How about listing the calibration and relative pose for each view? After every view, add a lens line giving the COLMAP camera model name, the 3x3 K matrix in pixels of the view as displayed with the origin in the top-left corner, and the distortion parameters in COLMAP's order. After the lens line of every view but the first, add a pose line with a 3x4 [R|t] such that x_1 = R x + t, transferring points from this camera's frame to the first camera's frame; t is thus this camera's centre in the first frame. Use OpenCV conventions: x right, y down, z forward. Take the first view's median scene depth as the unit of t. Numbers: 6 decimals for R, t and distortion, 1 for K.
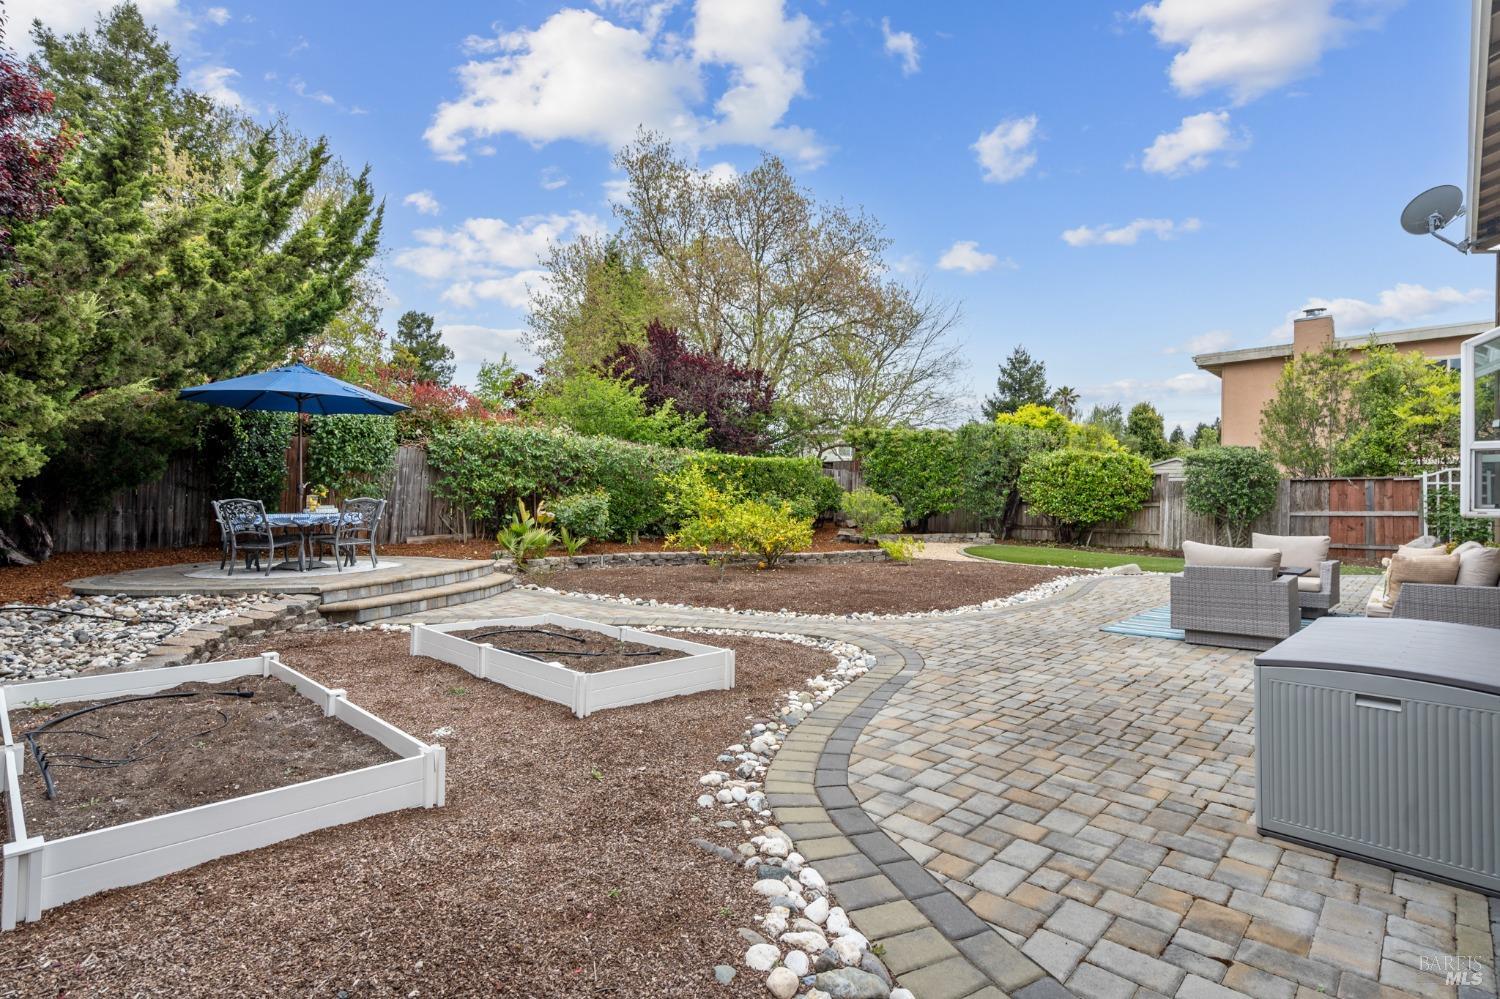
lens RADIAL K [[748.8, 0, 740.9], [0, 748.8, 496.9], [0, 0, 1]] dist [0.004261, -0.000170]
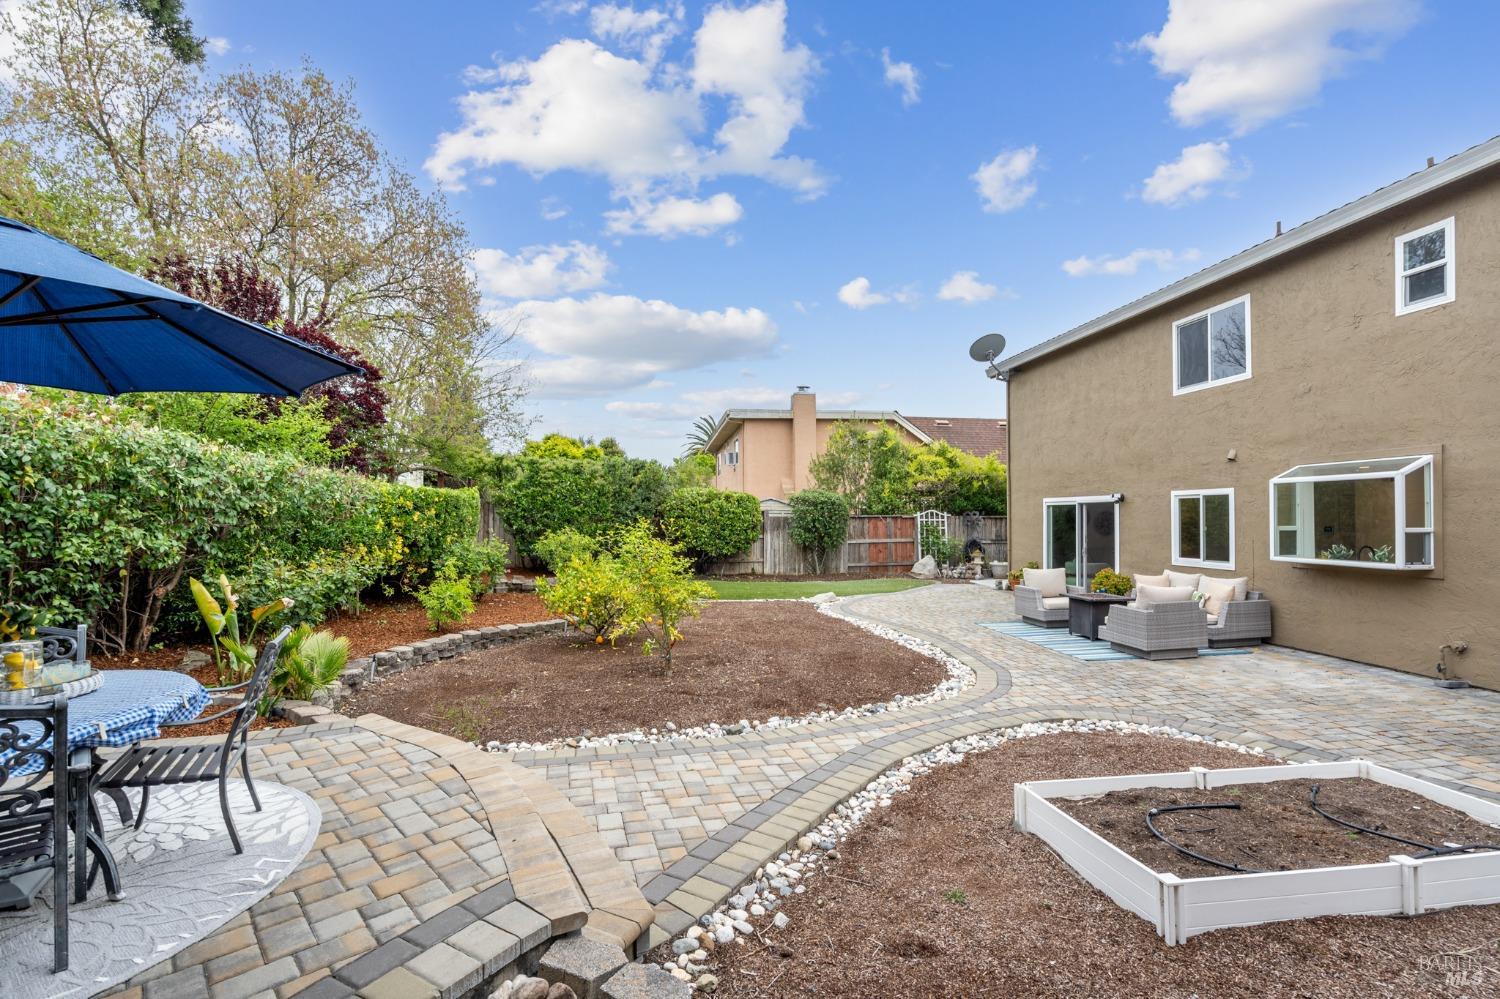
lens RADIAL K [[708.8, 0, 751.8], [0, 708.8, 509.7], [0, 0, 1]] dist [-0.002666, 0.000887]
pose [[0.600817, -0.000372, 0.799386, -0.356904], [0.002154, 0.999997, -0.001153, -0.031997], [-0.799383, 0.002415, 0.600816, 0.360206]]
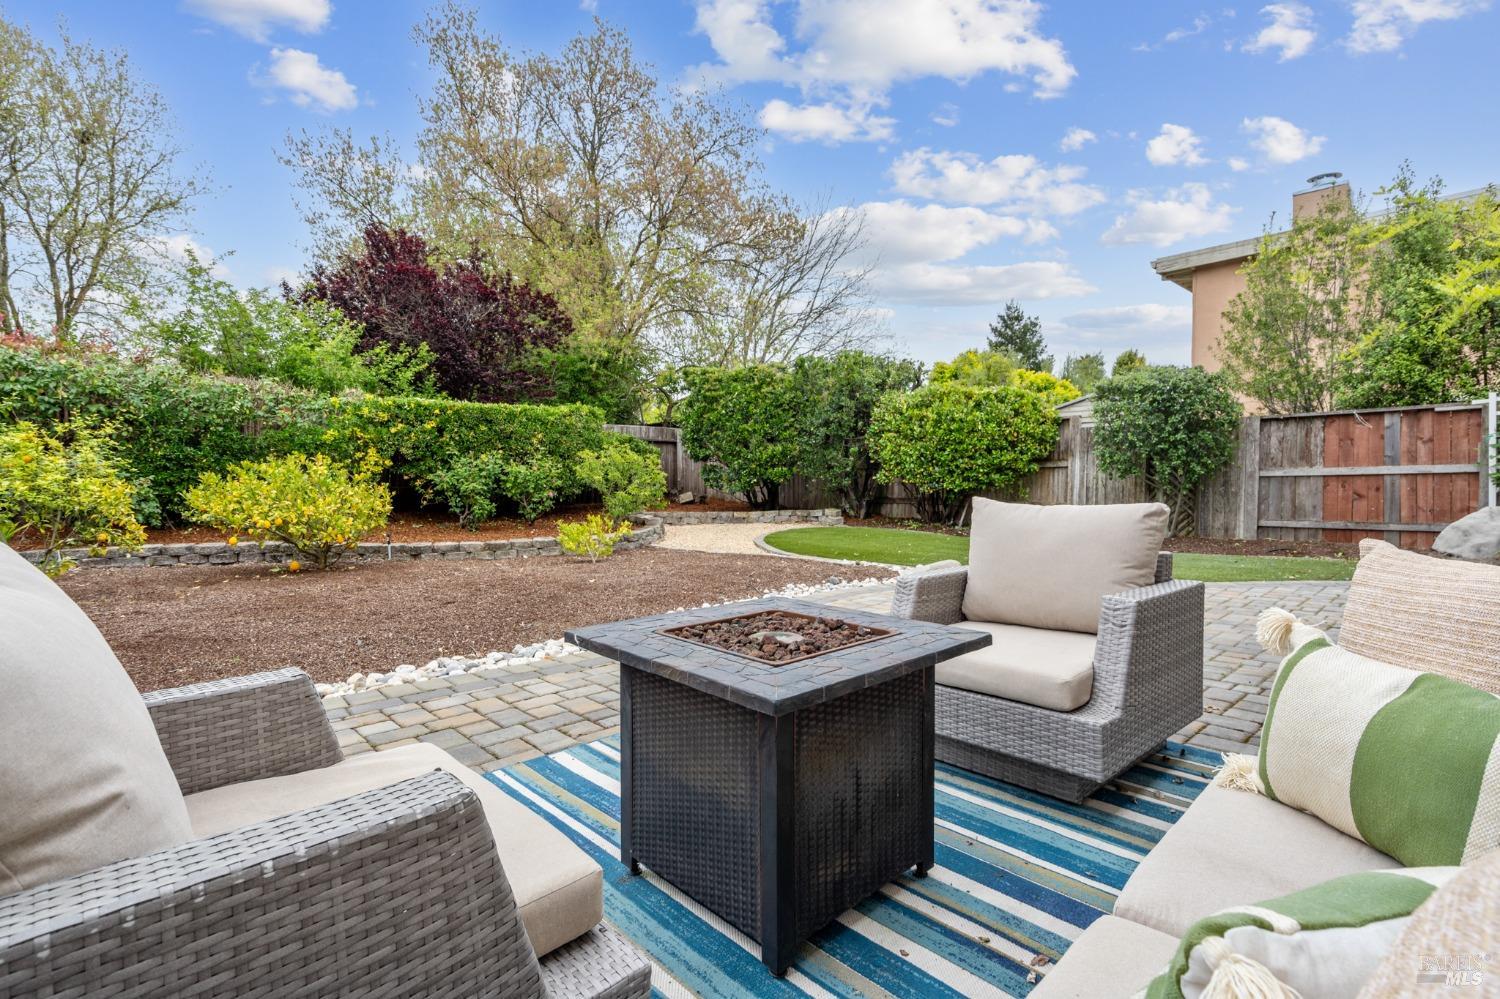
lens RADIAL K [[708.8, 0, 755.8], [0, 708.8, 499.1], [0, 0, 1]] dist [-0.002666, 0.000887]
pose [[0.997908, -0.008433, -0.064099, 0.337336], [0.010276, 0.999541, 0.028484, 0.021645], [0.063829, -0.029083, 0.997537, 0.372351]]
